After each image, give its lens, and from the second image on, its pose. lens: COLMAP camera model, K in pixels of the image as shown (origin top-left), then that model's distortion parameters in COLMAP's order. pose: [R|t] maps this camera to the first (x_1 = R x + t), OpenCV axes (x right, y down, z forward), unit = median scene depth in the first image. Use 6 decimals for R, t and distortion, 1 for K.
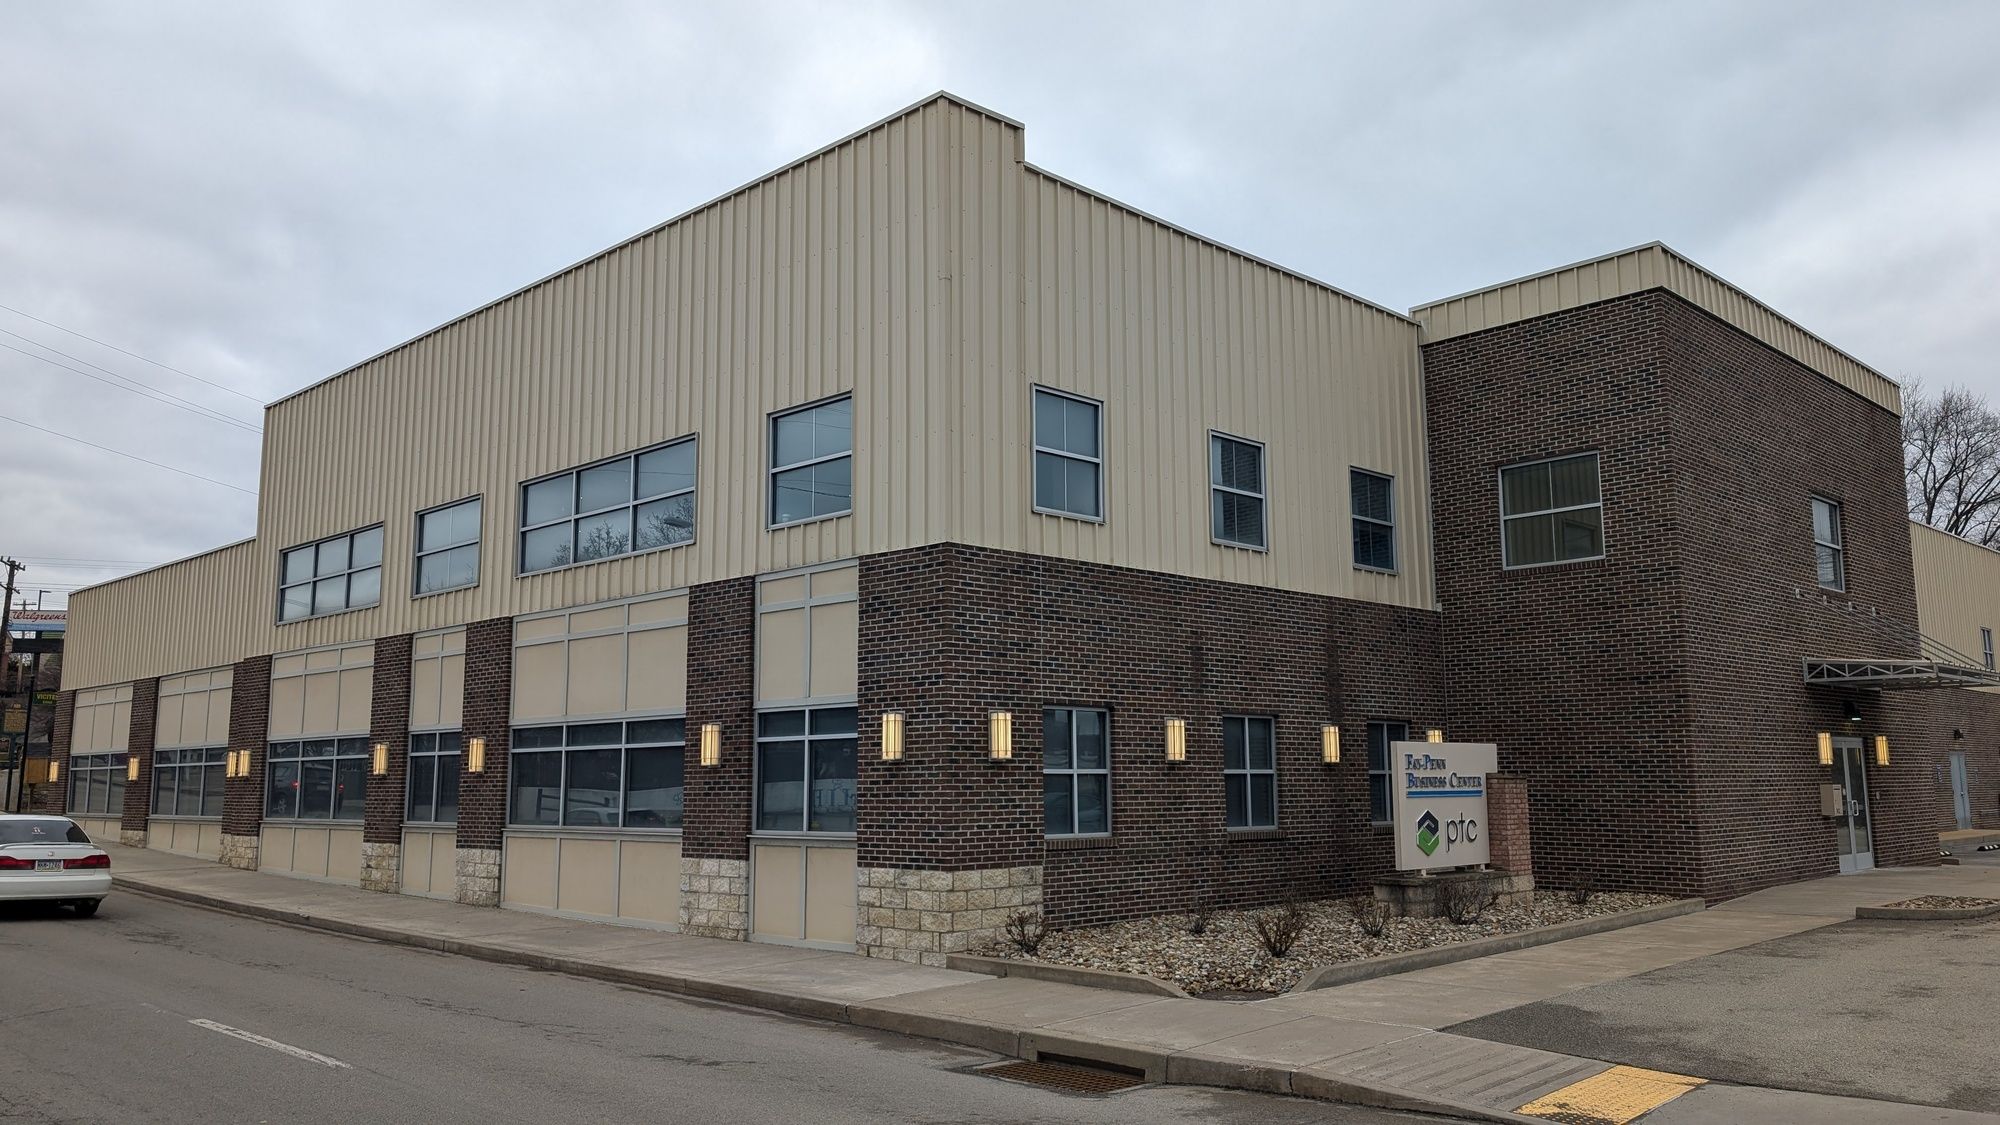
lens RADIAL K [[1454.6, 0, 1036.2], [0, 1454.6, 546.4], [0, 0, 1]] dist [0.032907, -0.028933]
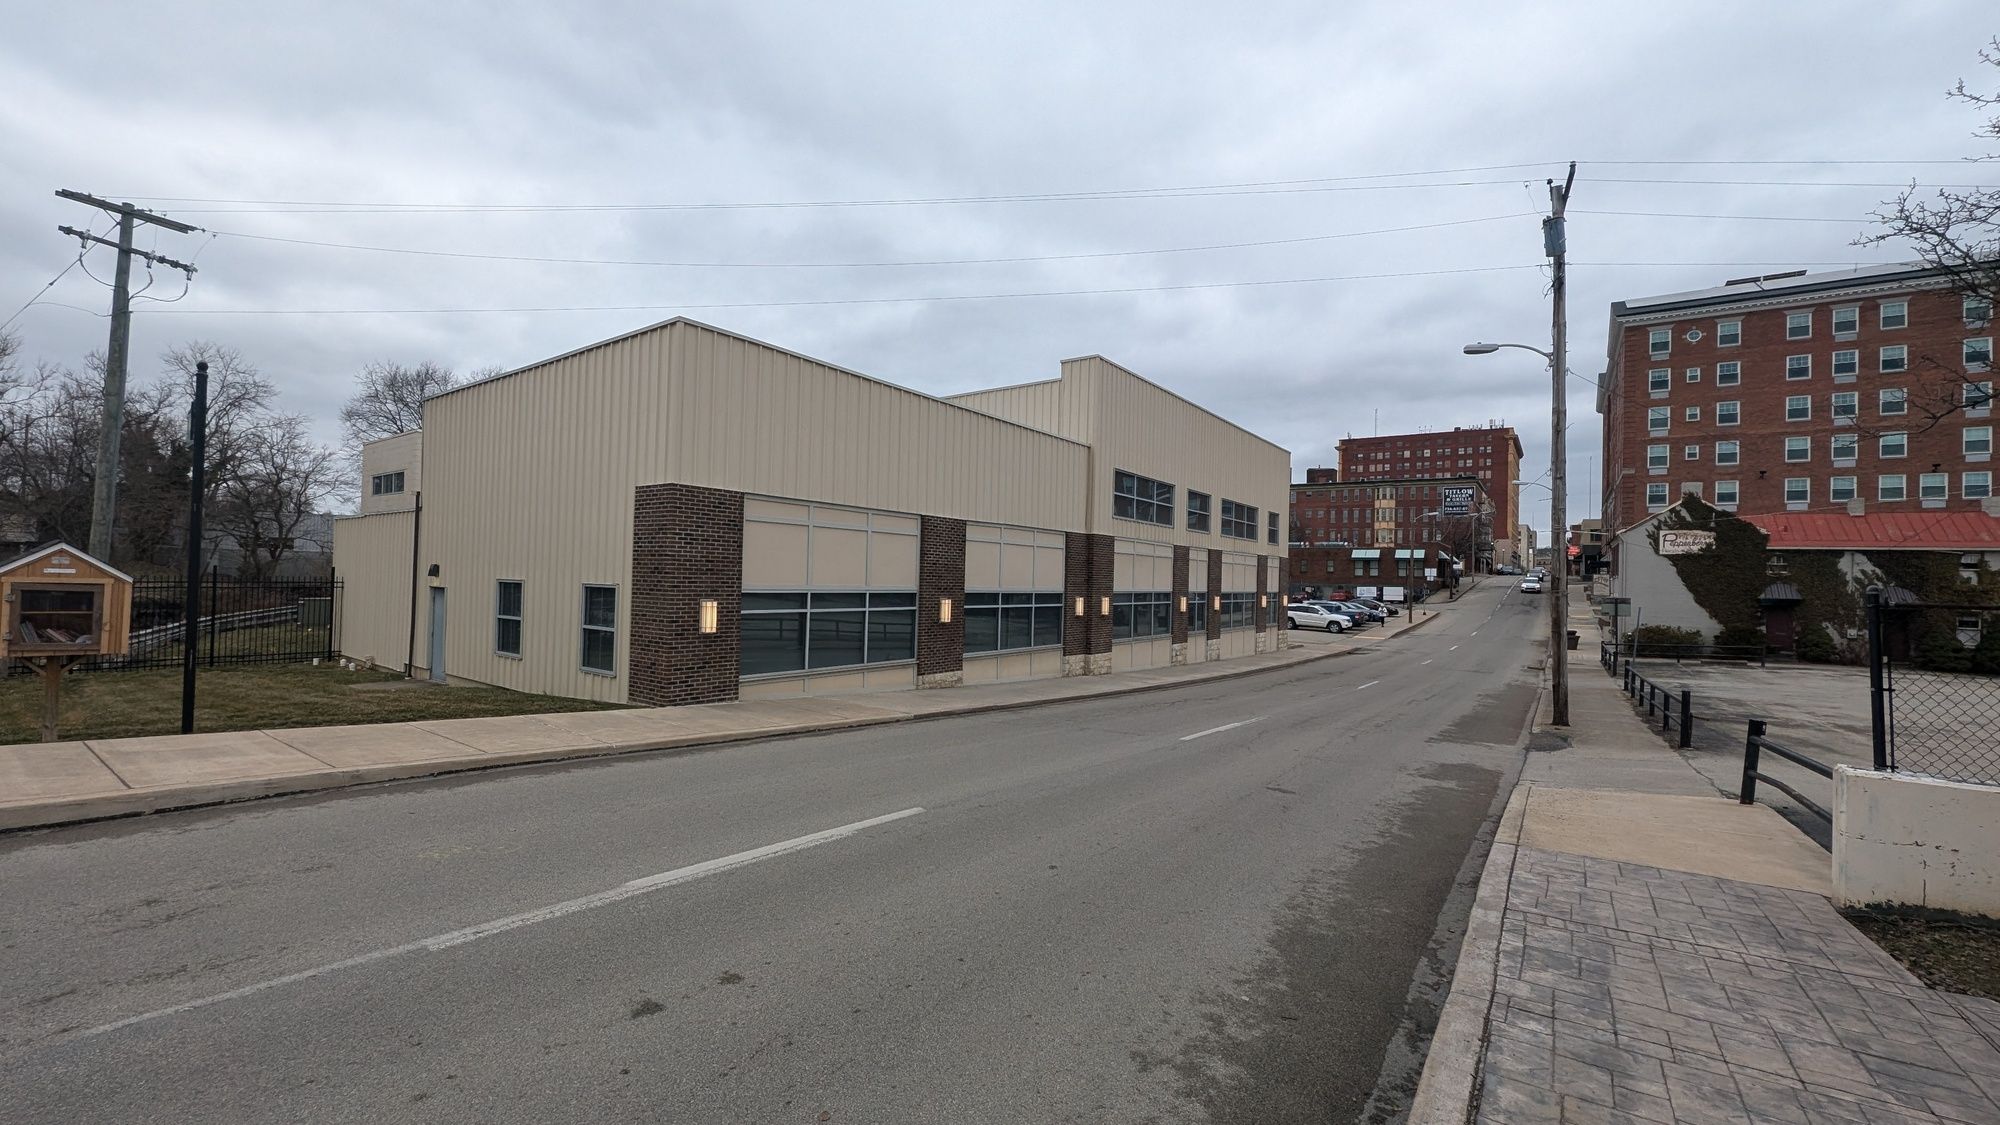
lens RADIAL K [[821.3, 0, 995.7], [0, 821.3, 566.6], [0, 0, 1]] dist [0.003670, -0.001012]
pose [[-0.131159, 0.095062, 0.986793, -1.740975], [-0.091515, 0.989981, -0.107533, 0.268971], [-0.987128, -0.104410, -0.121145, 1.552548]]
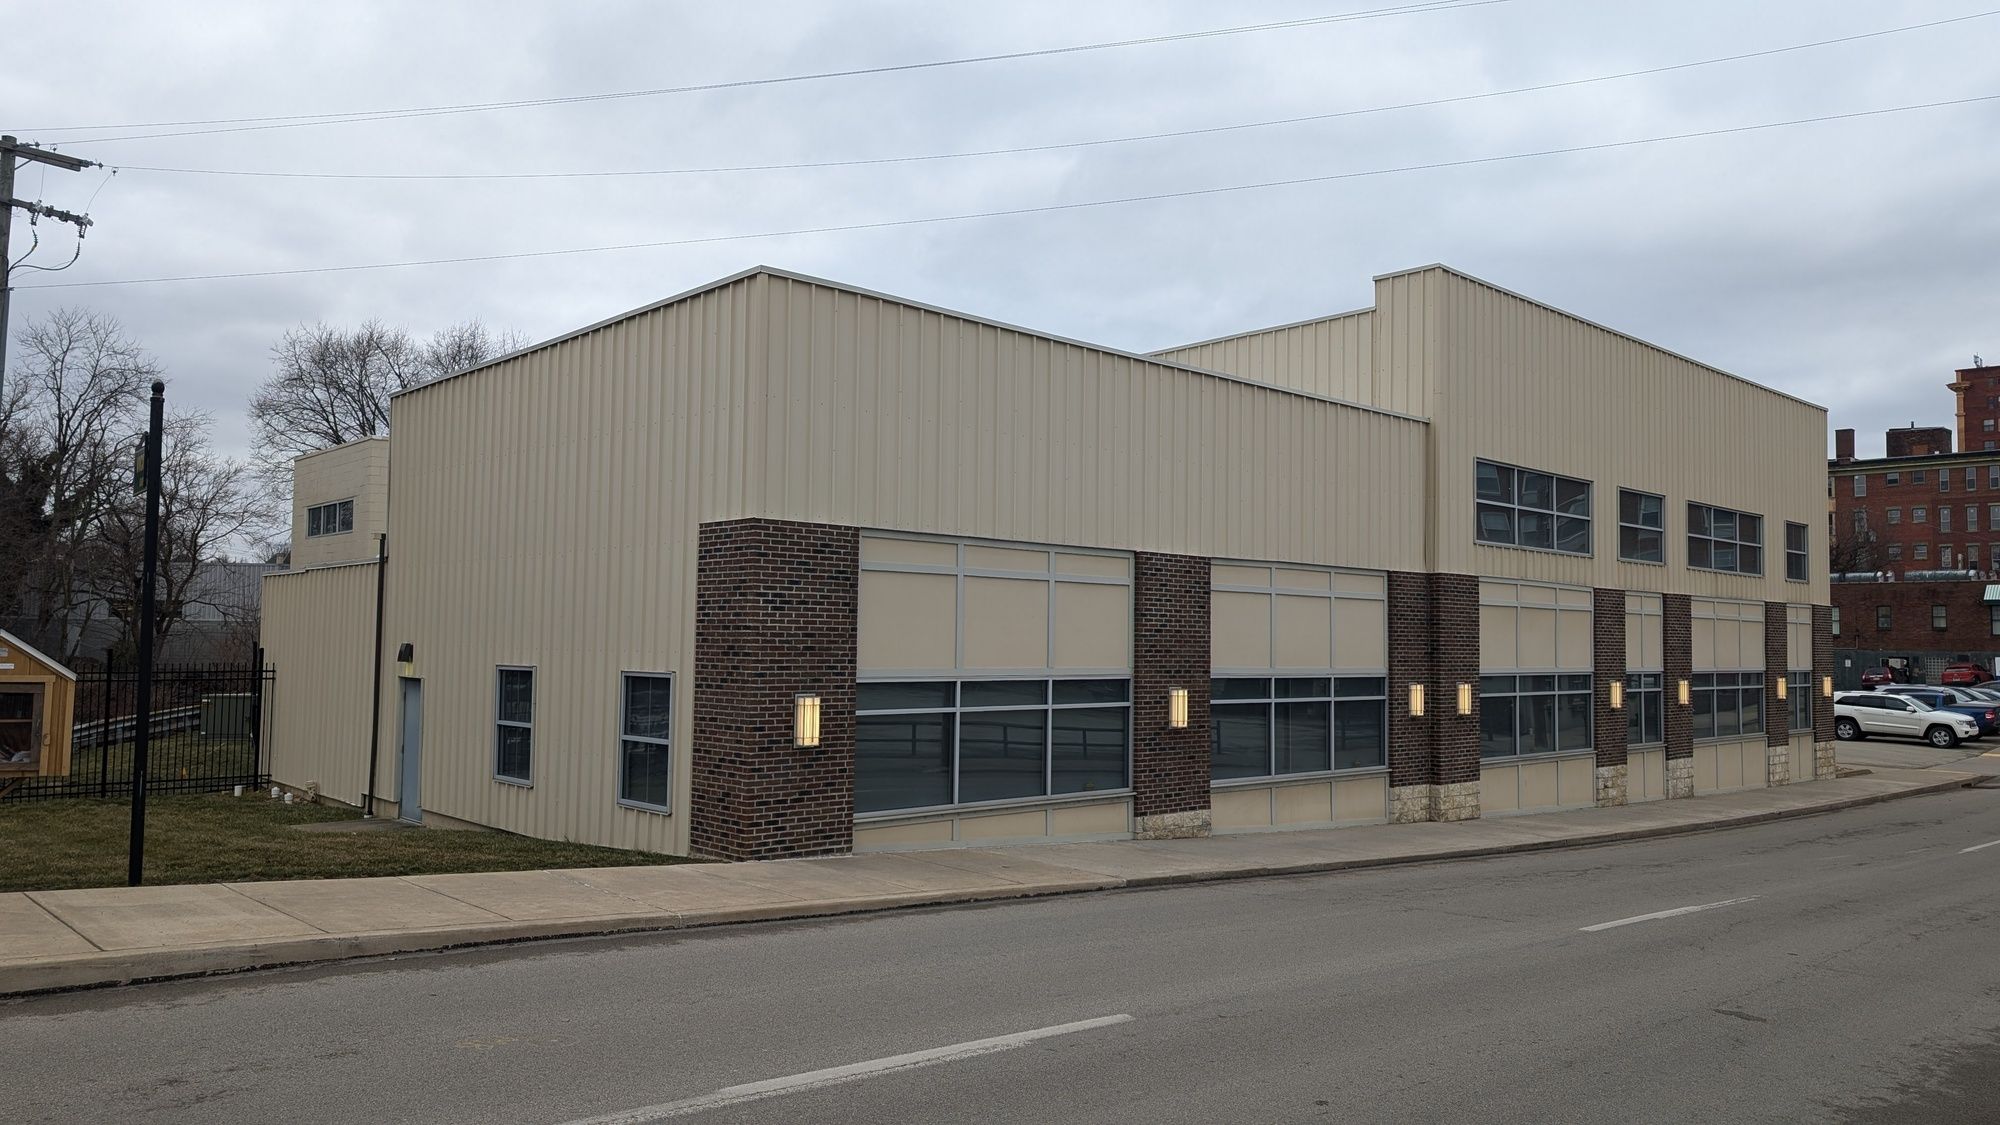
lens RADIAL K [[1454.6, 0, 1020.3], [0, 1454.6, 550.2], [0, 0, 1]] dist [0.032907, -0.028933]
pose [[0.048906, 0.148250, 0.987740, -1.803953], [-0.094671, 0.985159, -0.143175, 0.269195], [-0.994307, -0.086508, 0.062215, 1.546889]]
